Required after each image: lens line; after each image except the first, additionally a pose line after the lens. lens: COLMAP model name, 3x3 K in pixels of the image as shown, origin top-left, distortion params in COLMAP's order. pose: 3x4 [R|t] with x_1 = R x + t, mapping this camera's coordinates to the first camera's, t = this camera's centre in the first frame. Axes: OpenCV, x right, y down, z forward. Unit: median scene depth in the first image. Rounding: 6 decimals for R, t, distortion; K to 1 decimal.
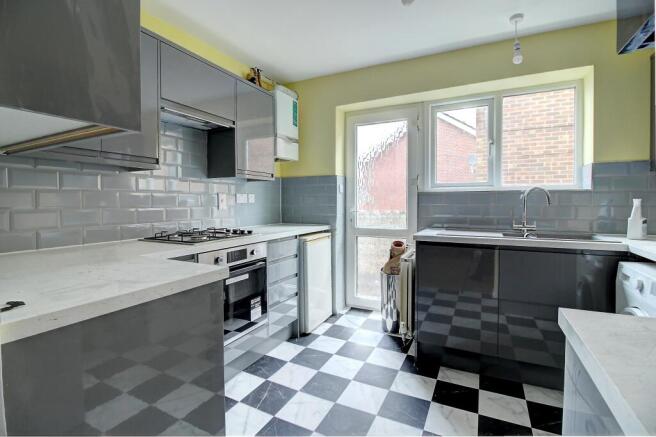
lens RADIAL K [[307.4, 0, 327.9], [0, 307.4, 213.9], [0, 0, 1]] dist [0.023576, -0.024712]
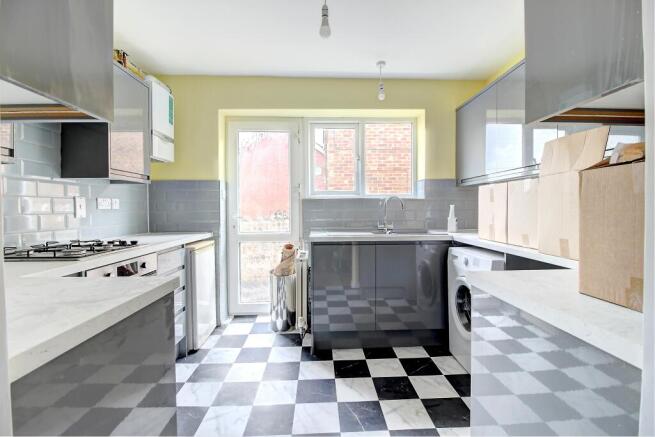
lens RADIAL K [[308.6, 0, 327.5], [0, 308.6, 218.5], [0, 0, 1]] dist [-0.001180, -0.000411]
pose [[0.876843, -0.018560, 0.480419, -0.165200], [0.023346, 0.999719, -0.003989, 0.006309], [-0.480210, 0.014714, 0.877030, -0.008245]]
